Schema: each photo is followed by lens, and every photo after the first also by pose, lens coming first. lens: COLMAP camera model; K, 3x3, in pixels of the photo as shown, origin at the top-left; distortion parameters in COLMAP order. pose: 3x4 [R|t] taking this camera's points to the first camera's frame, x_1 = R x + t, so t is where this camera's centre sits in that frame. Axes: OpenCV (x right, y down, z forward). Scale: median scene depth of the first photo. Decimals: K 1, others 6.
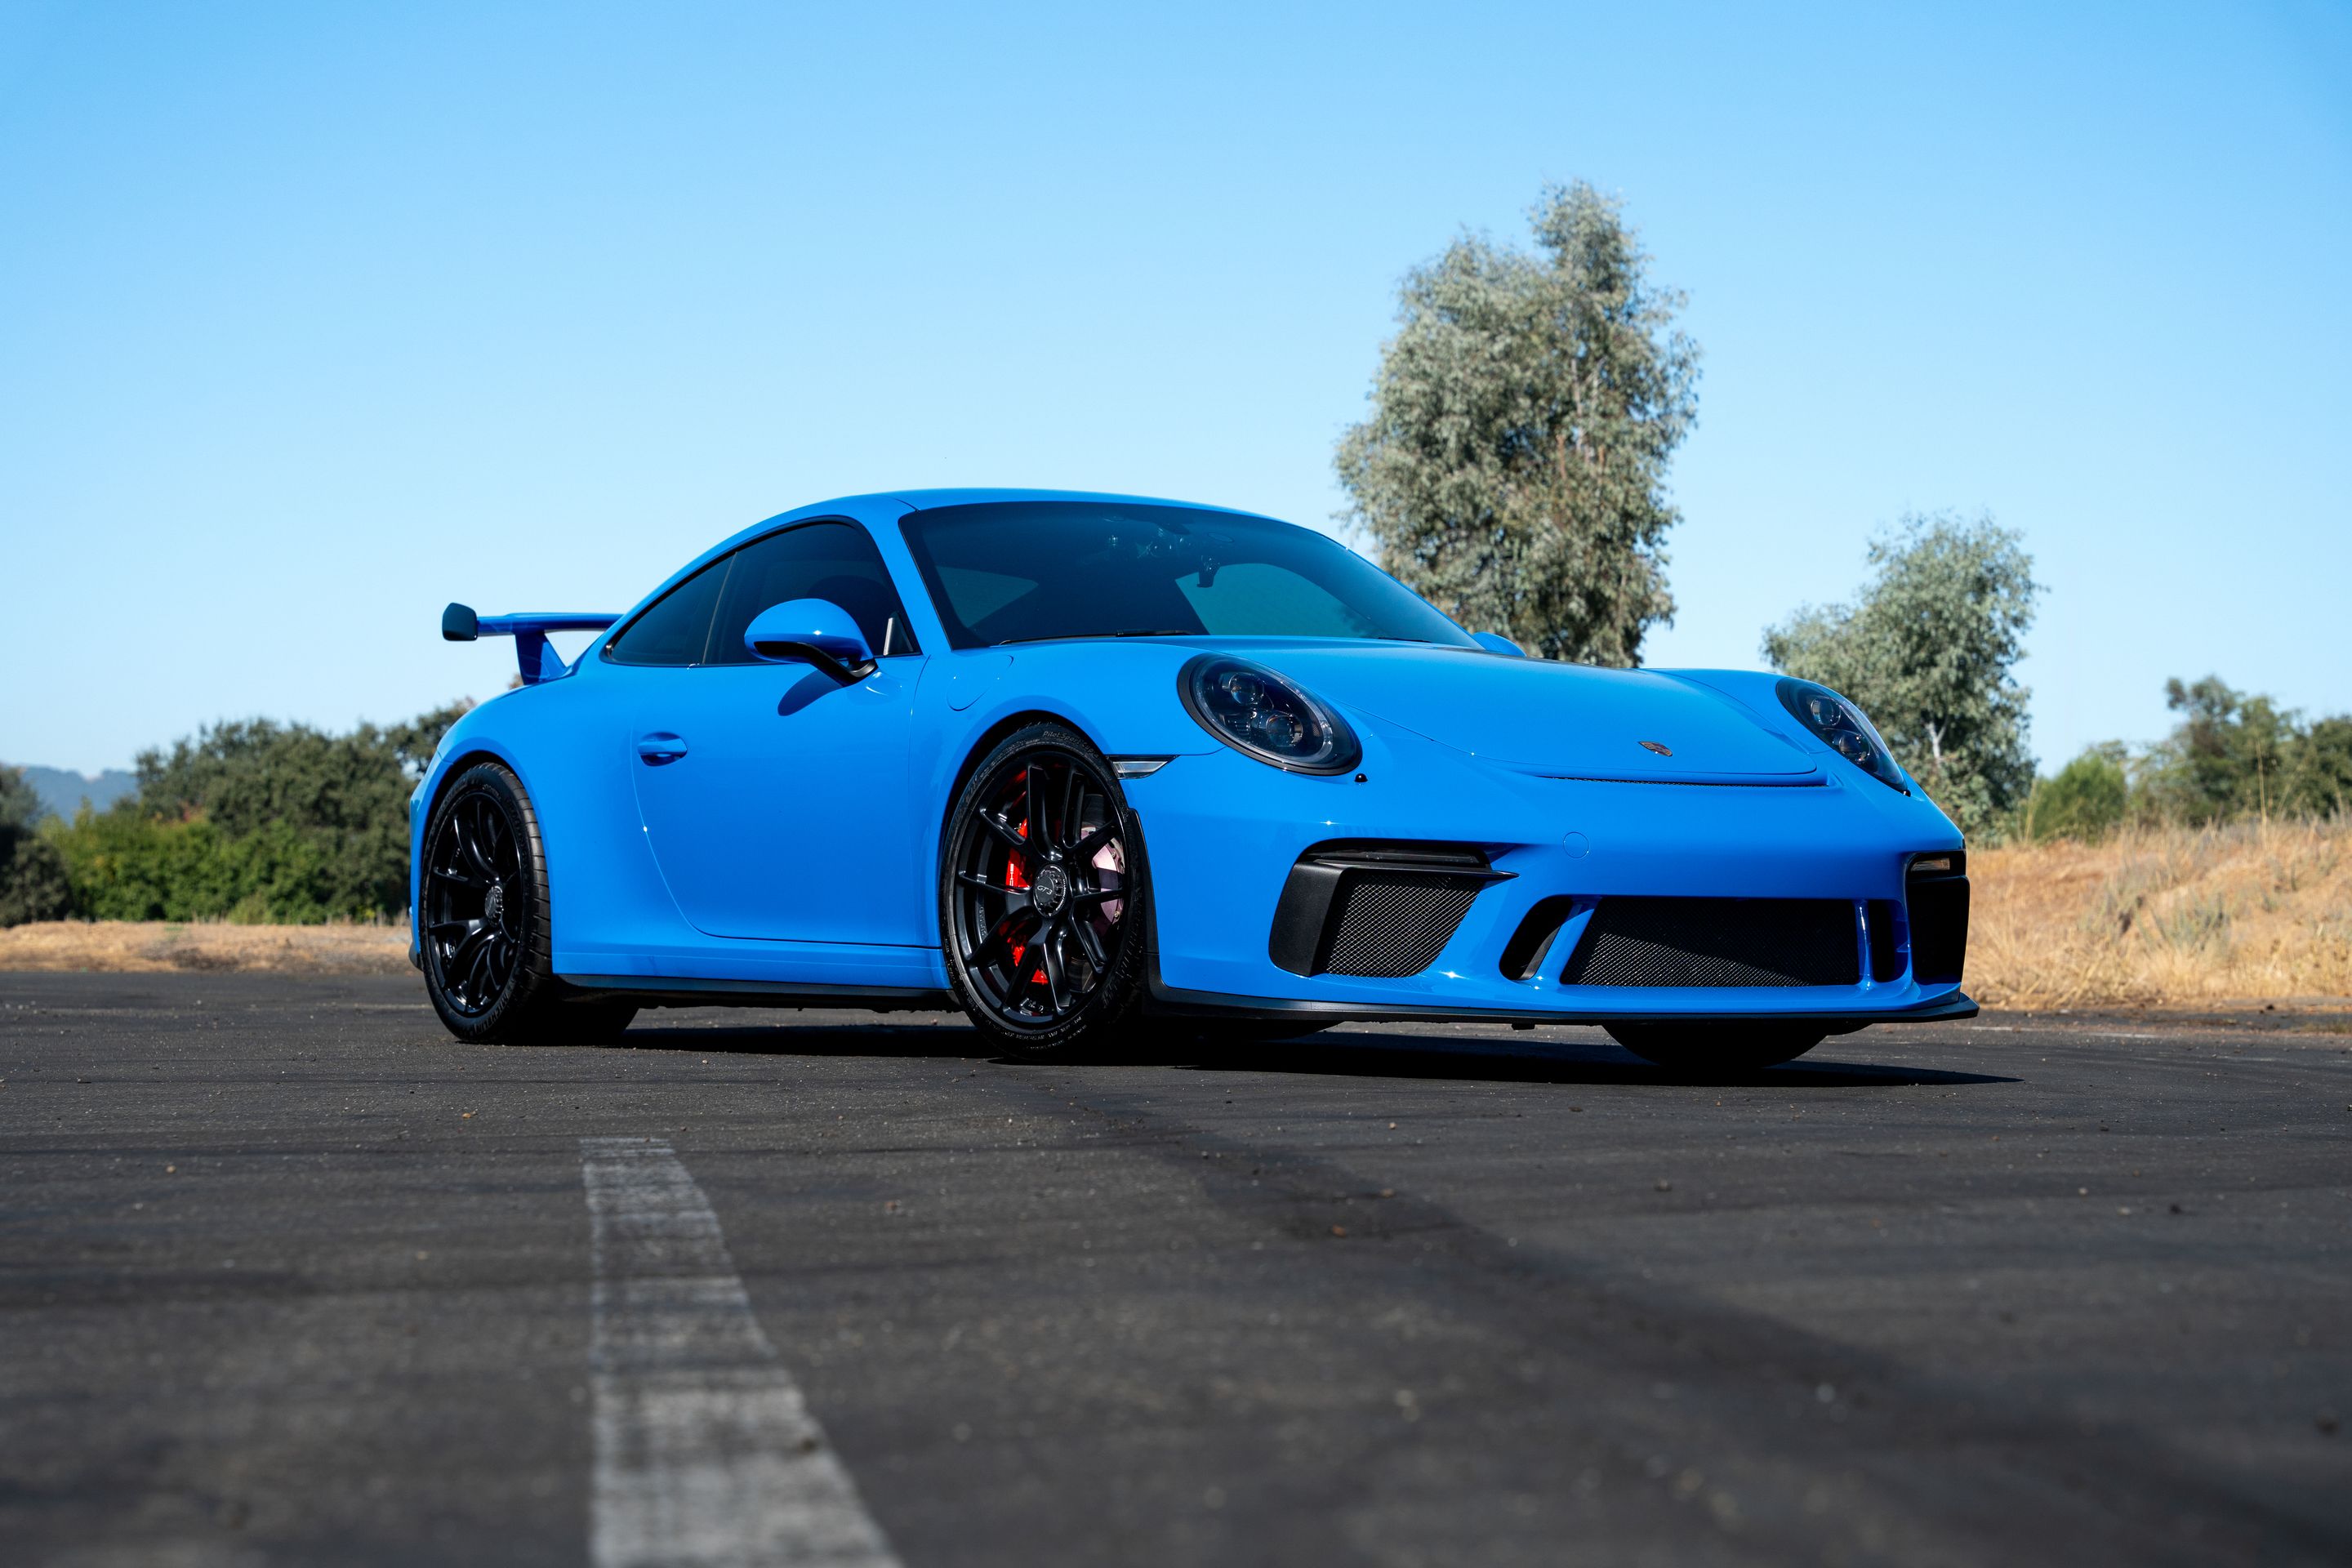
lens RADIAL K [[4549.2, 0, 1176.0], [0, 4549.2, 784.0], [0, 0, 1]] dist [0.248451, 0.284882]
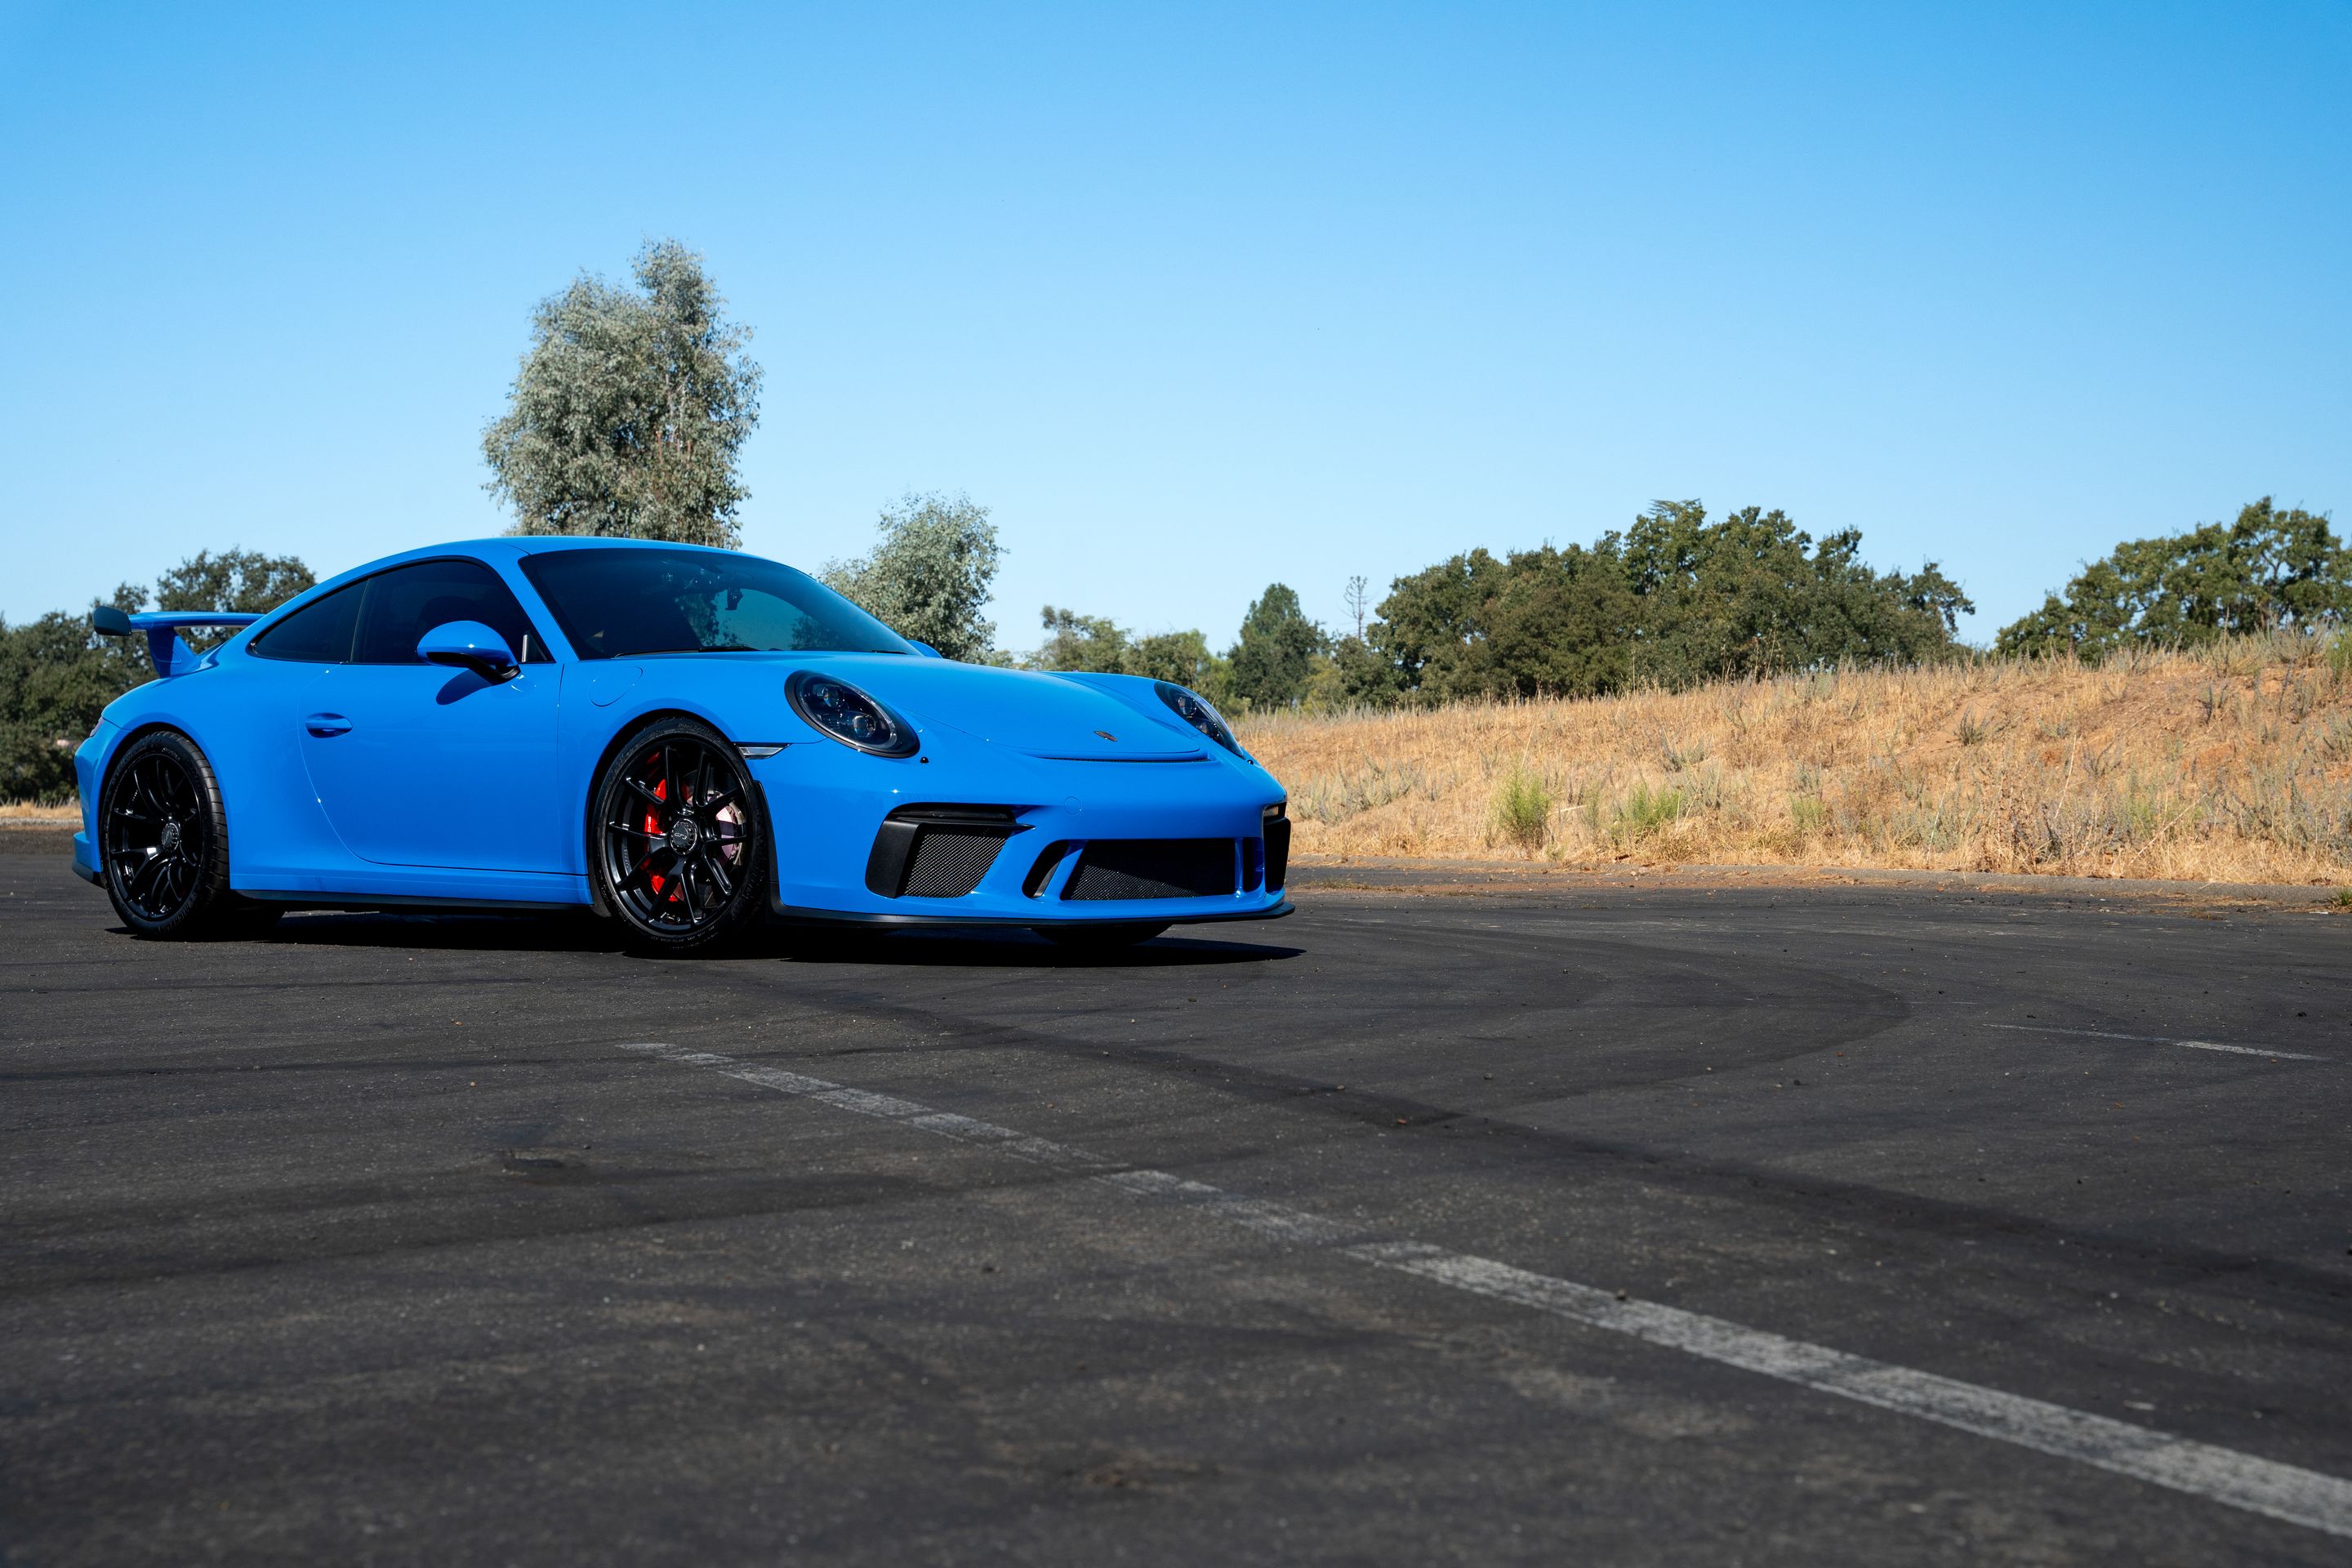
lens RADIAL K [[3416.5, 0, 1176.0], [0, 3416.5, 784.0], [0, 0, 1]] dist [0.147276, 0.012998]
pose [[0.967544, -0.005953, 0.252634, -0.118103], [-0.001778, 0.999537, 0.030366, -0.020252], [-0.252697, -0.029830, 0.967085, -0.055023]]
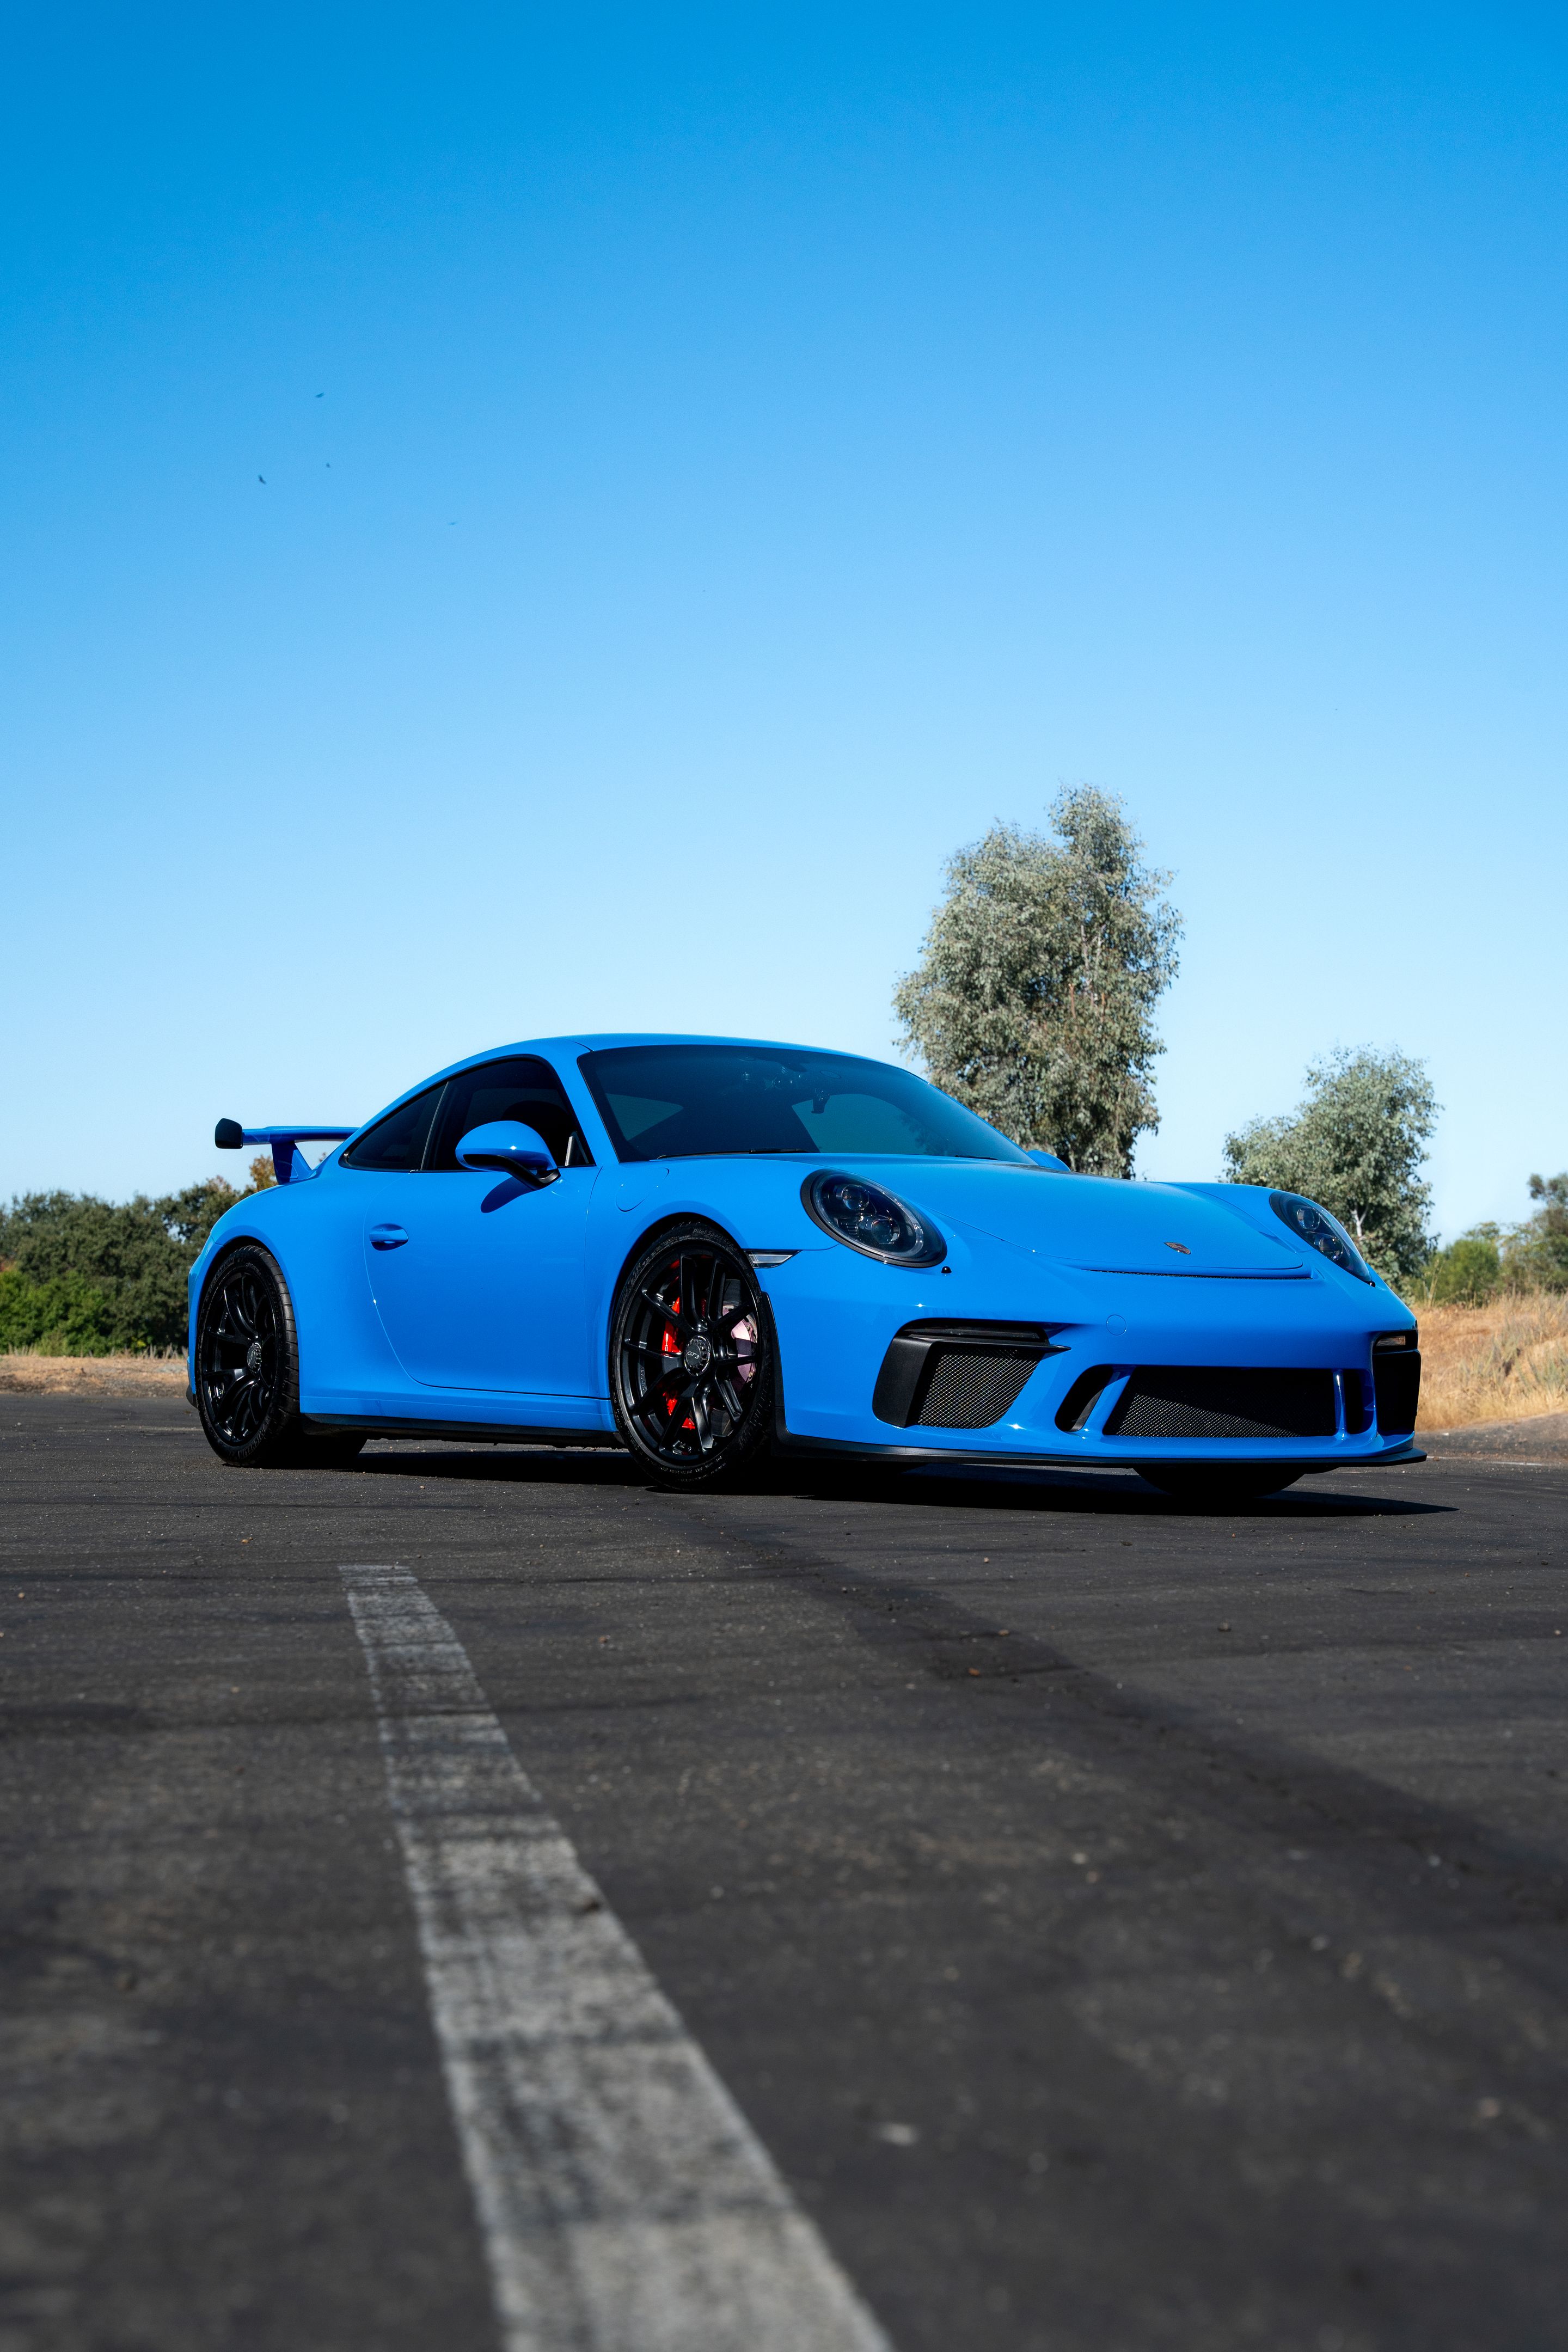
lens RADIAL K [[3534.1, 0, 789.5], [0, 3534.1, 1228.3], [0, 0, 1]] dist [0.080203, 0.042707]
pose [[0.999931, 0.009559, 0.006762, -0.007216], [-0.009521, 0.999939, -0.005593, -0.005263], [-0.006815, 0.005528, 0.999961, 0.015197]]
